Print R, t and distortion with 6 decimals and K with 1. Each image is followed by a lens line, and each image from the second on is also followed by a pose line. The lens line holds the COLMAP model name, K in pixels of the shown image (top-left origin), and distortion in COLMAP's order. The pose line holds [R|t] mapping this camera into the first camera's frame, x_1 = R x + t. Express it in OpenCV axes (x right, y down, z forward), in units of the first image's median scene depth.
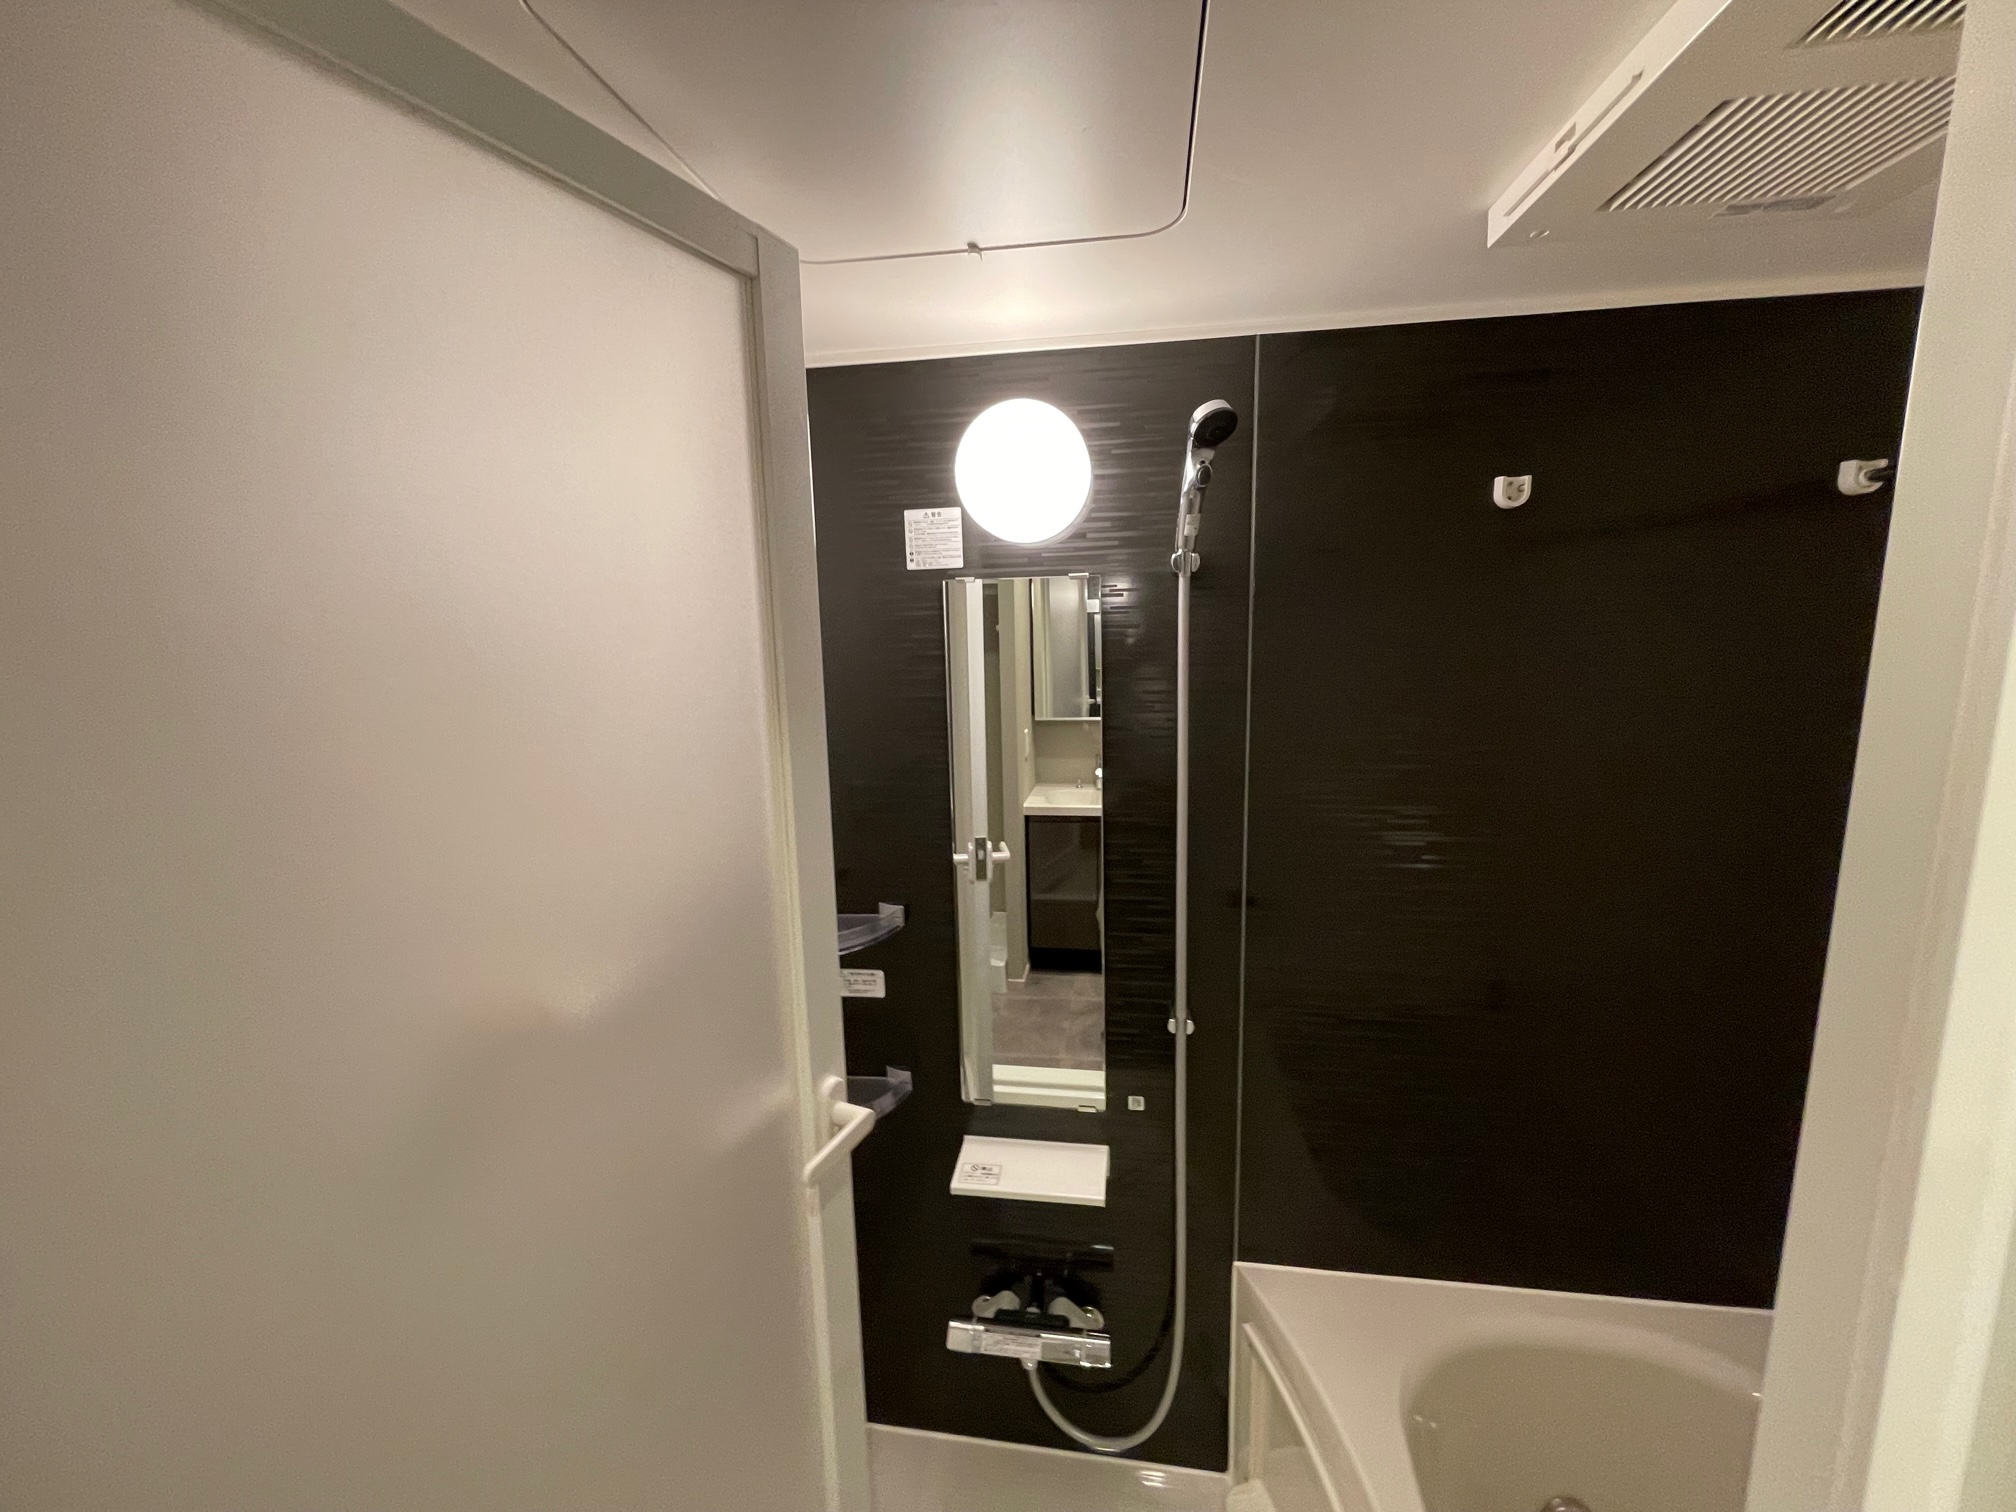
lens RADIAL K [[815.6, 0, 1012.3], [0, 815.6, 759.6], [0, 0, 1]] dist [-0.002303, 0.000044]
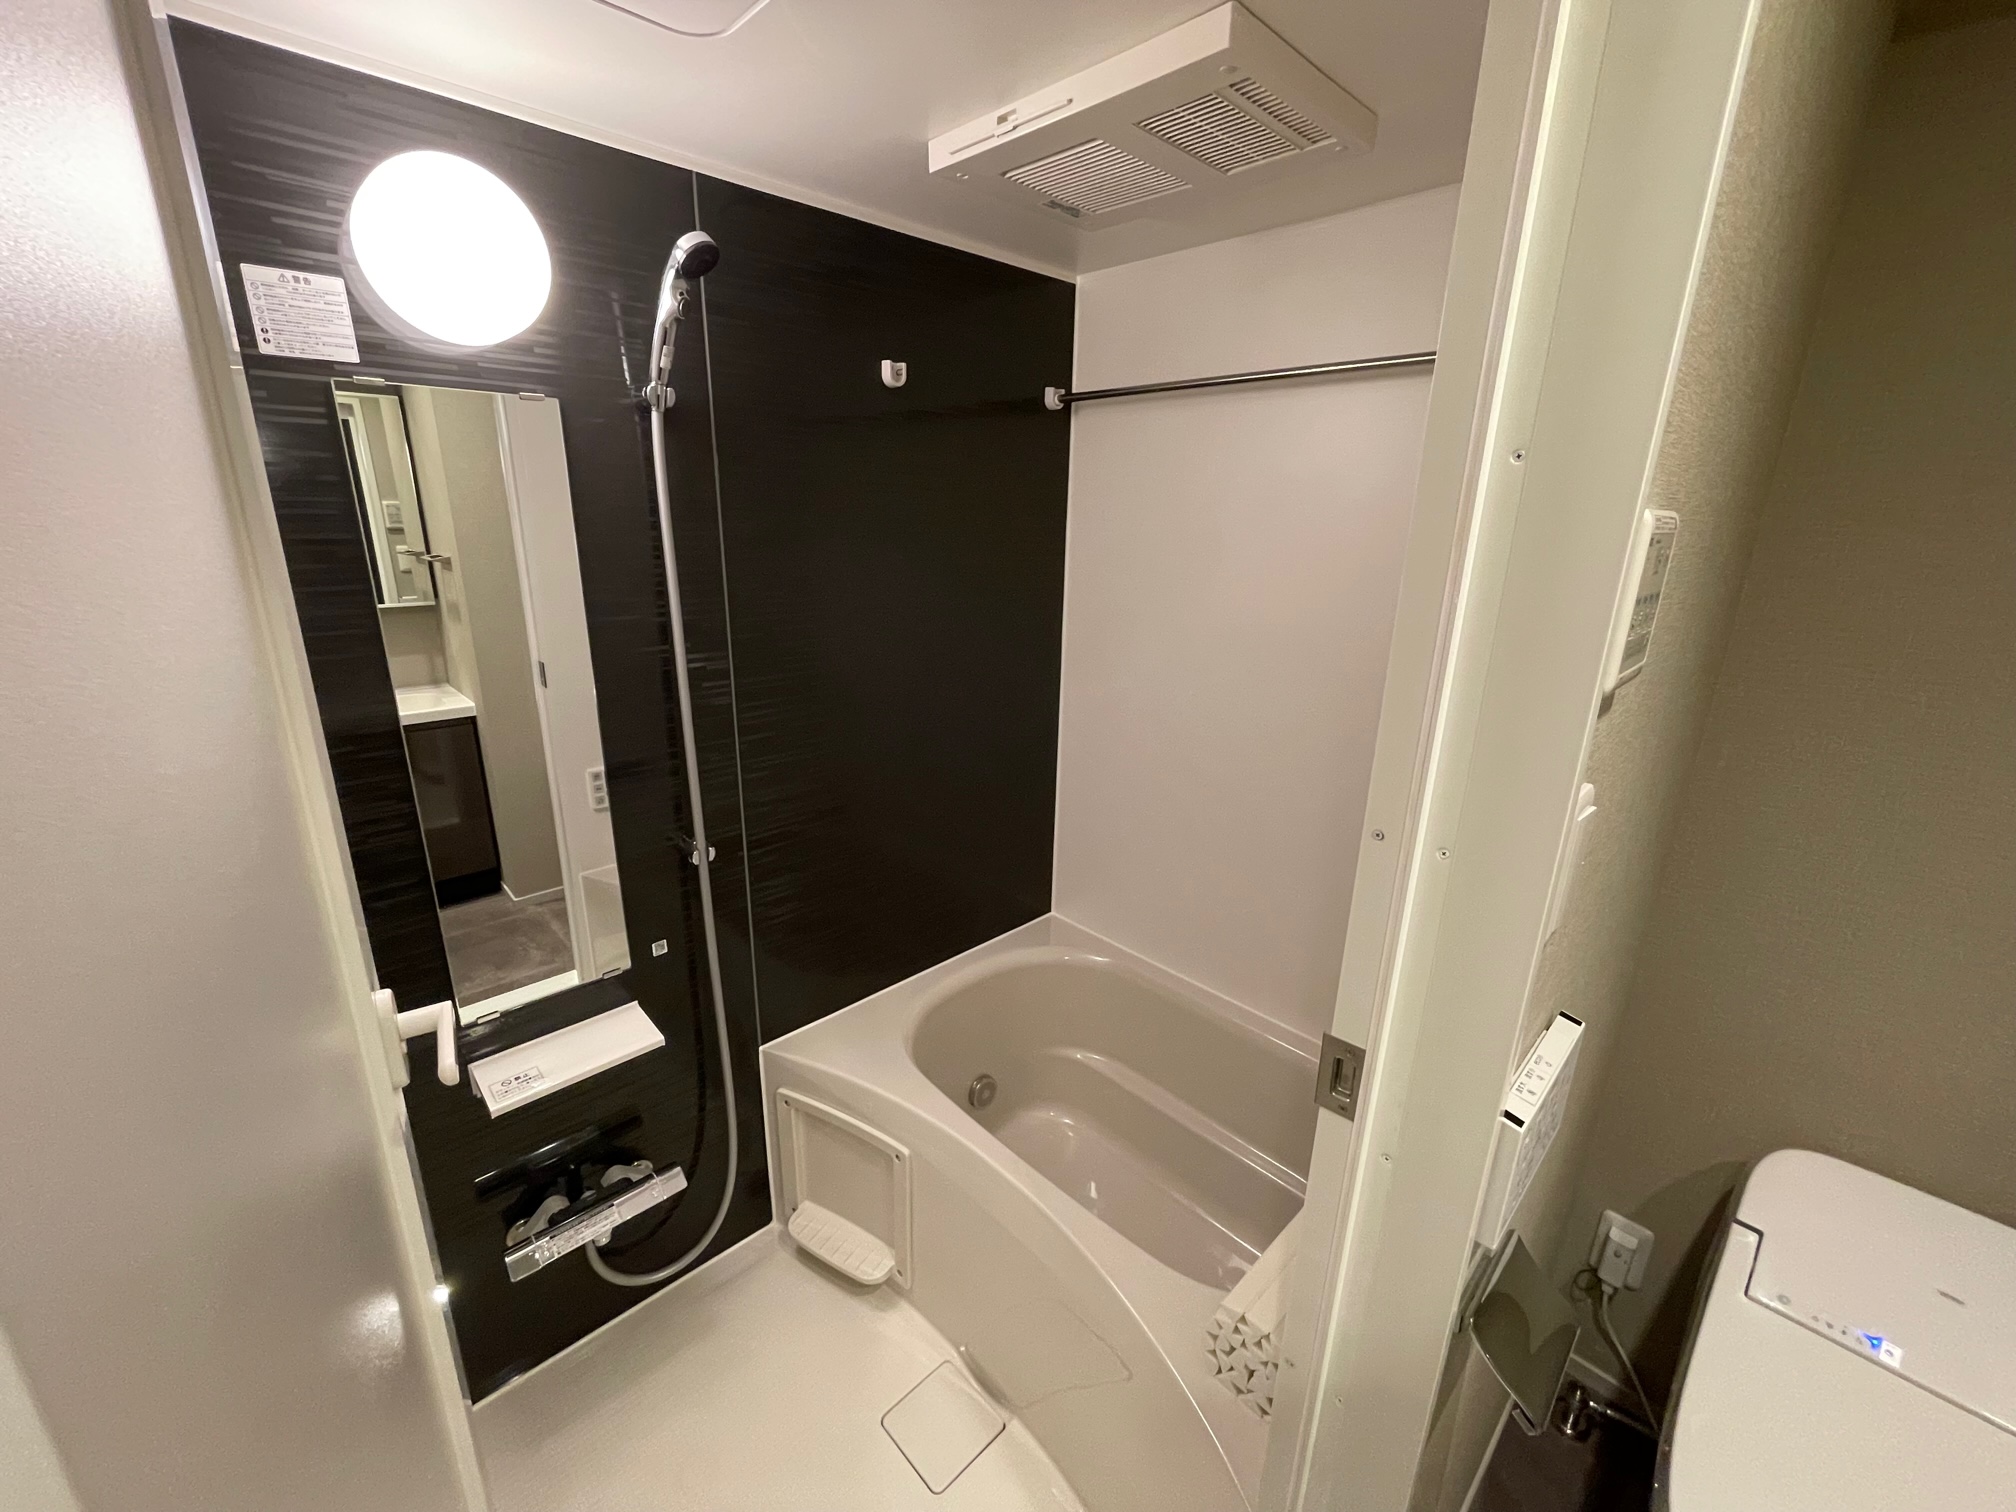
lens RADIAL K [[815.6, 0, 1004.8], [0, 815.6, 752.7], [0, 0, 1]] dist [-0.002303, 0.000044]
pose [[0.611257, -0.193472, 0.767420, -0.353432], [0.095678, 0.980613, 0.171011, 0.051845], [-0.785627, -0.031107, 0.617918, 0.037396]]
